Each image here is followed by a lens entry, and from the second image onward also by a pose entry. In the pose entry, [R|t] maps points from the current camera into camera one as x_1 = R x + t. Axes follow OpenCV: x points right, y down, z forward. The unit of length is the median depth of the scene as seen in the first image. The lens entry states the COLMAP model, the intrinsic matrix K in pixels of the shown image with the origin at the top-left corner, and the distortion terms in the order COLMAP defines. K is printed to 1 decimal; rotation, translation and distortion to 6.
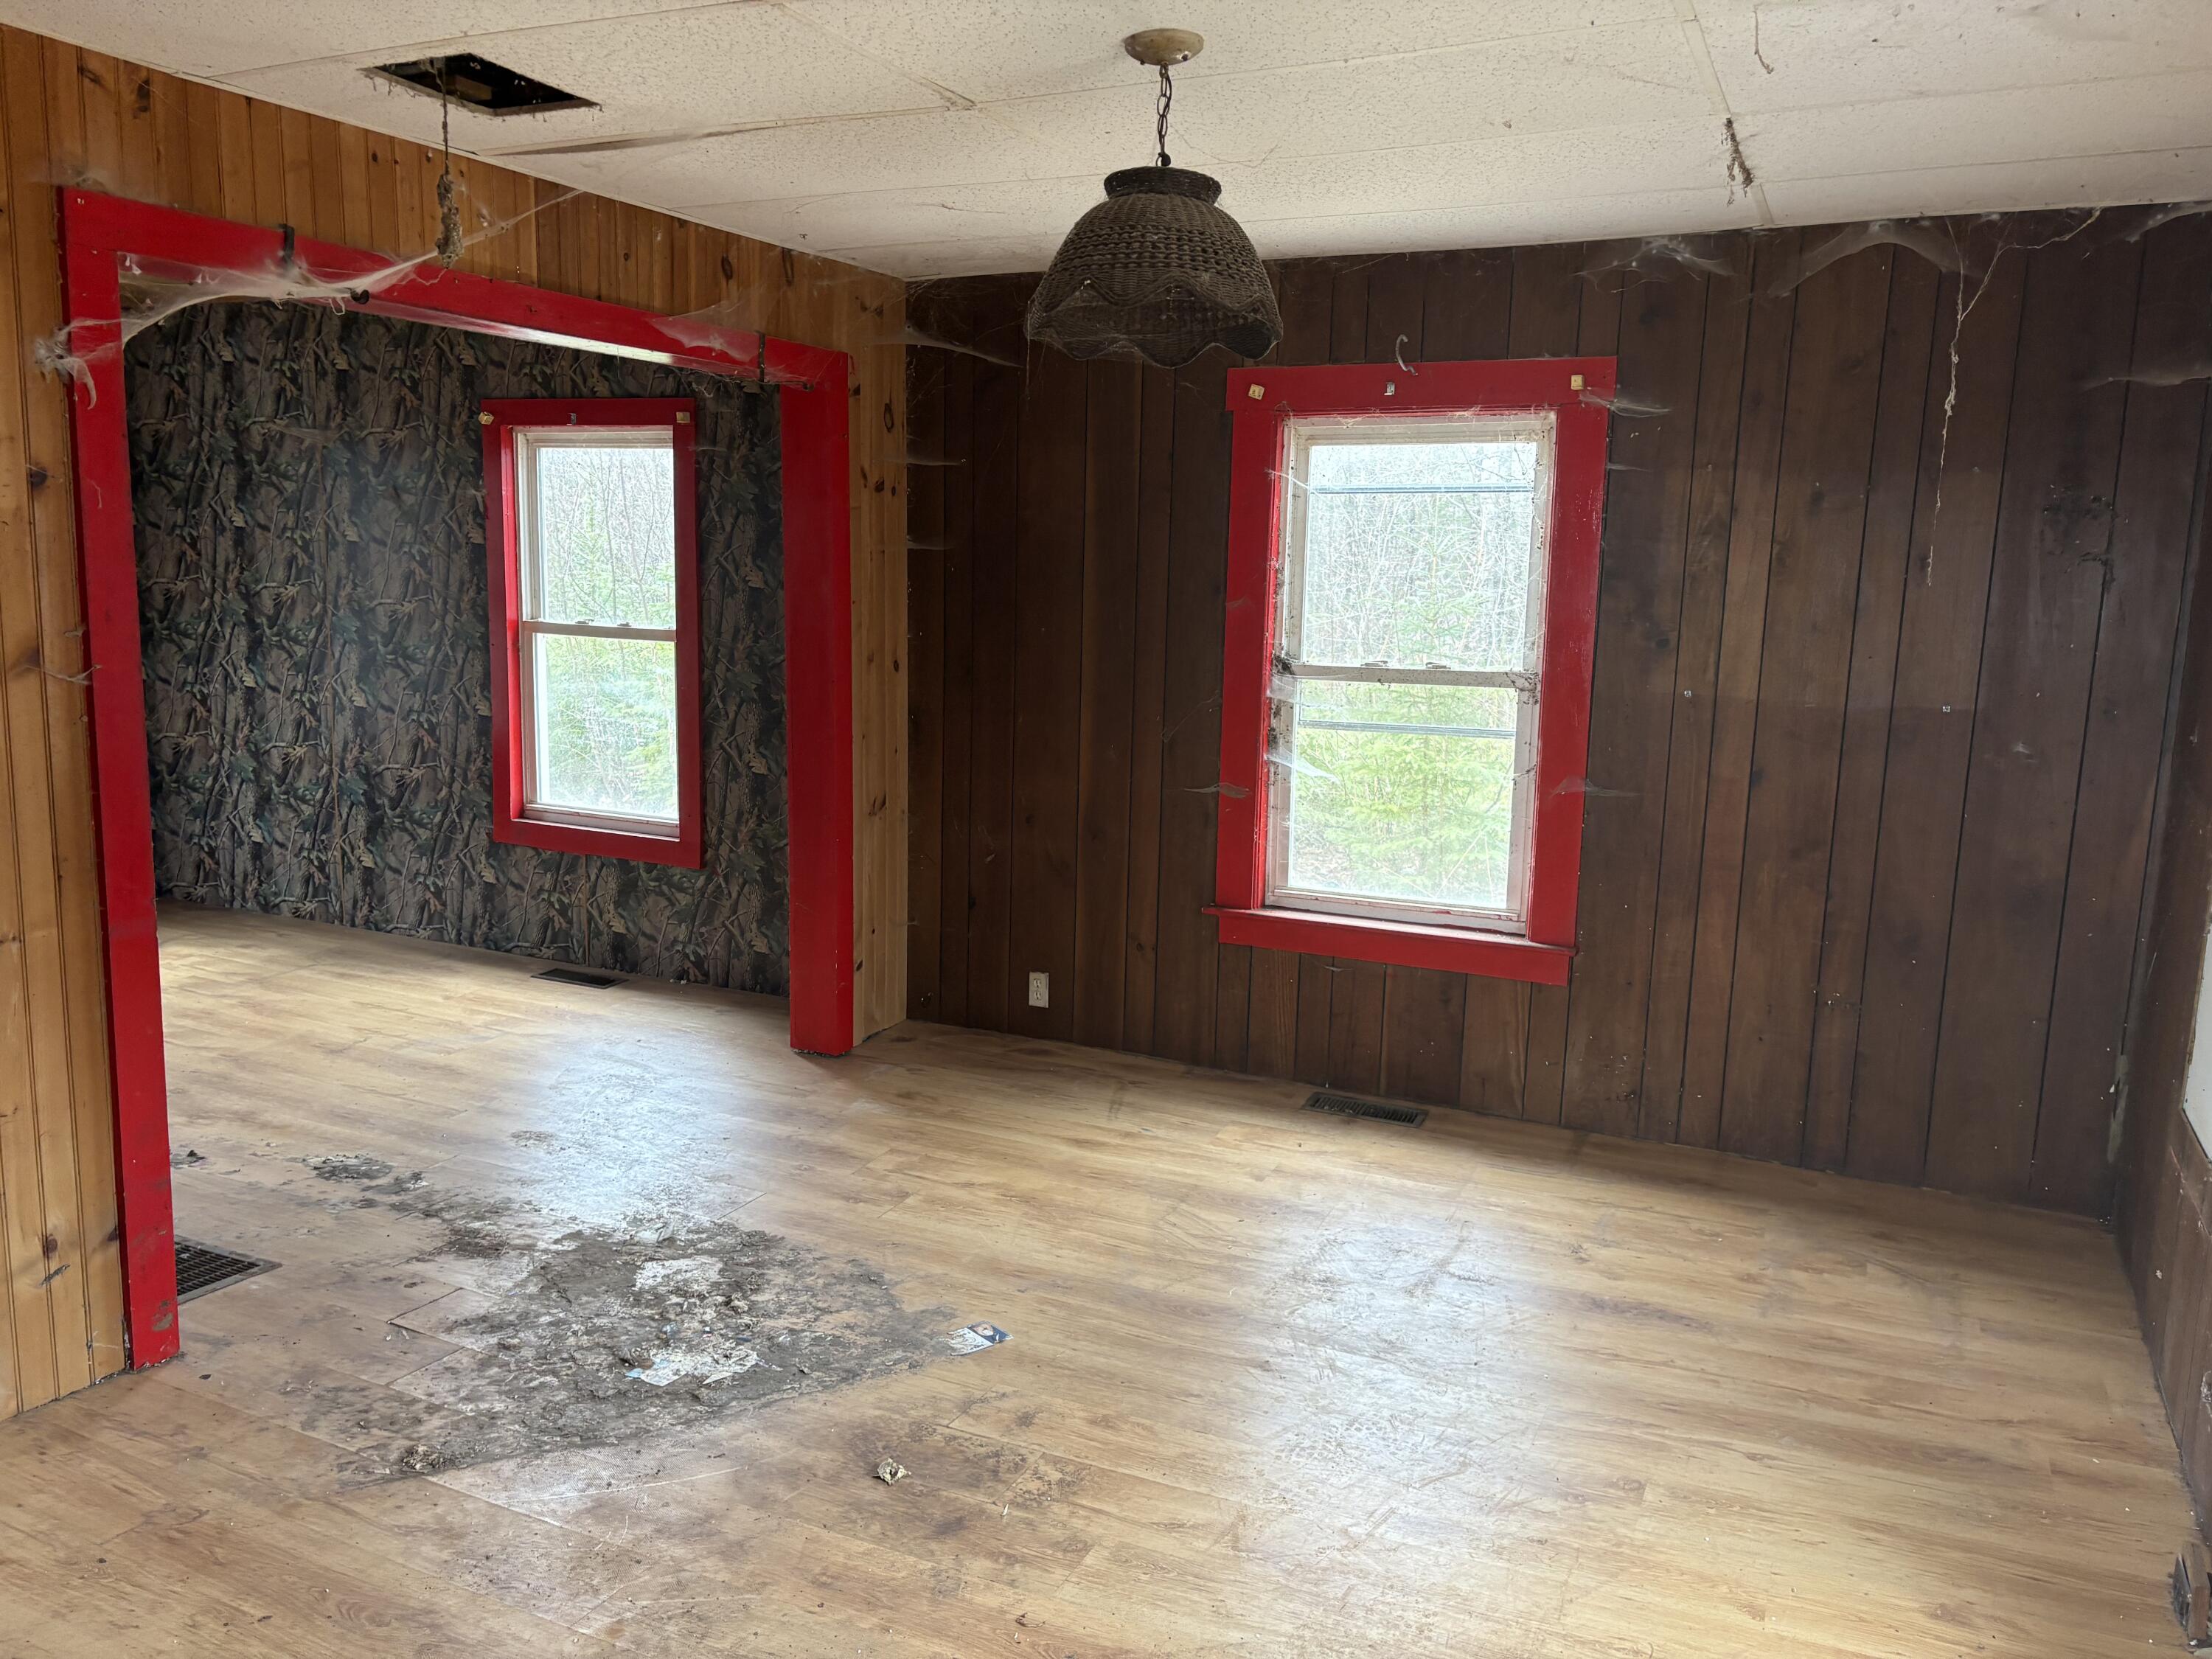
lens RADIAL K [[1725.4, 0, 1106.0], [0, 1725.4, 829.5], [0, 0, 1]] dist [0.073626, -0.118489]
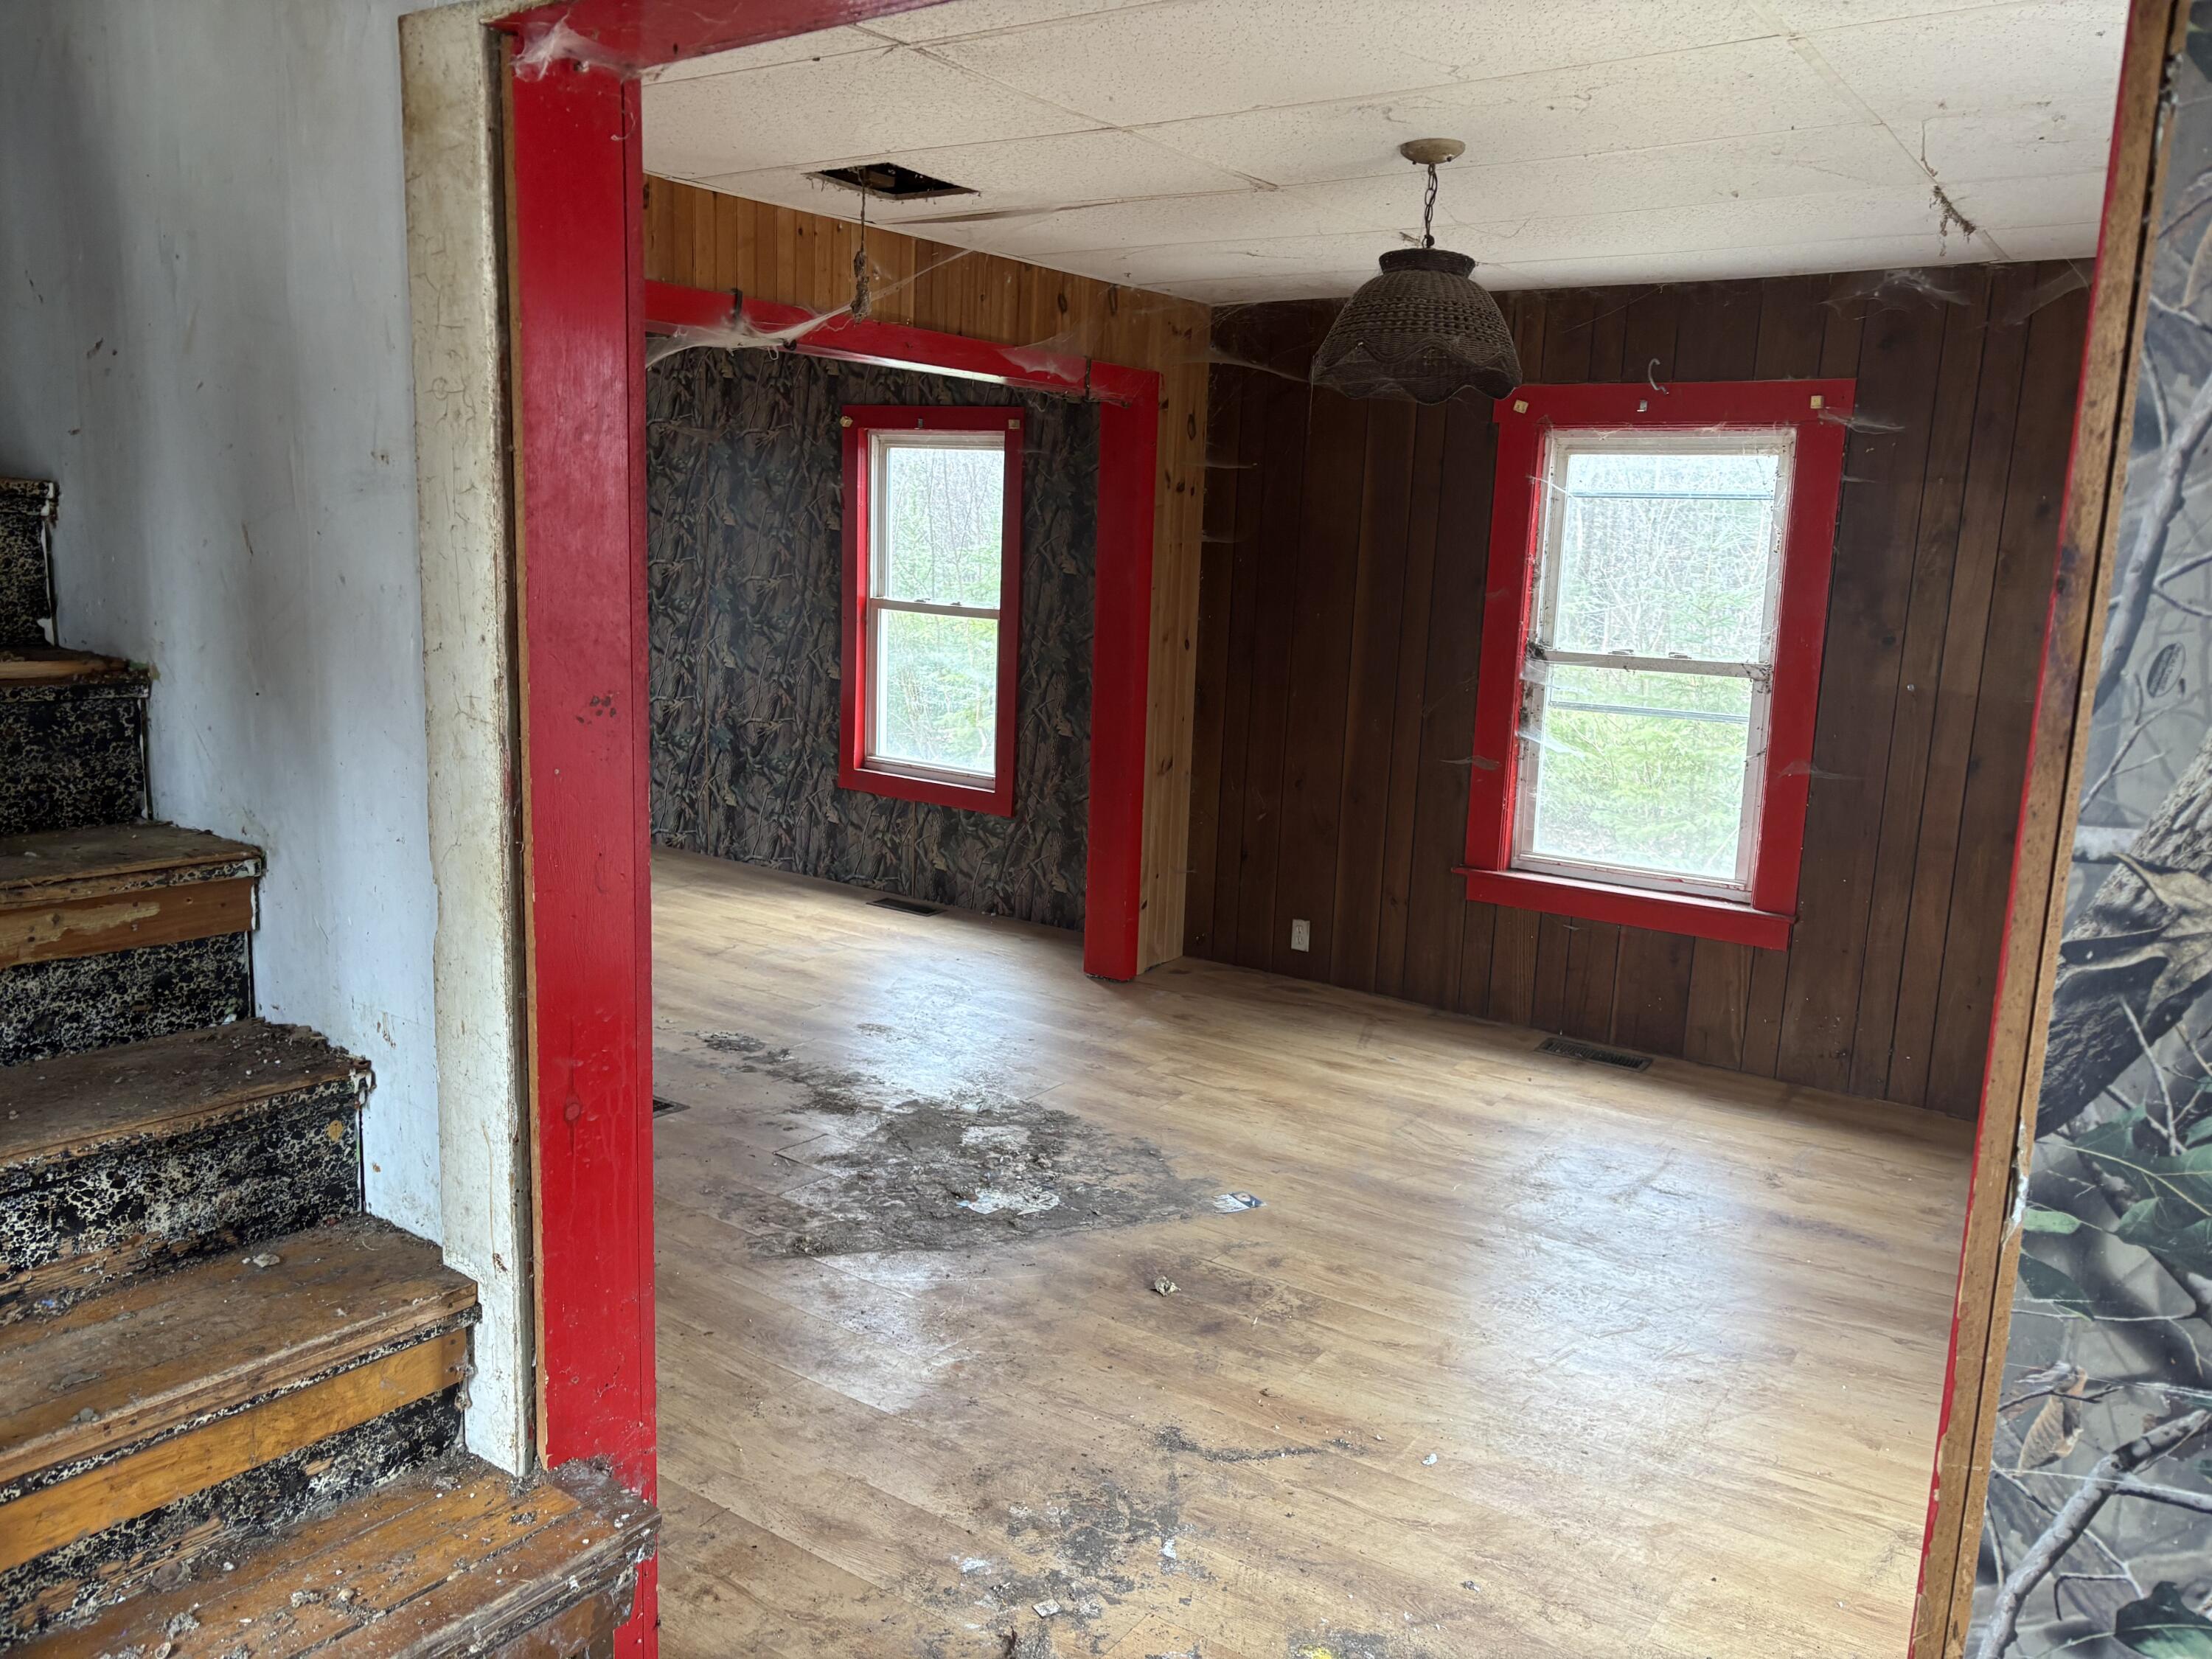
lens RADIAL K [[1687.6, 0, 1113.9], [0, 1687.6, 814.0], [0, 0, 1]] dist [0.100287, -0.111017]
pose [[0.986940, 0.041551, -0.155640, 0.010870], [-0.040732, 0.999134, 0.008453, 0.012271], [0.155857, -0.002003, 0.987778, -0.139251]]
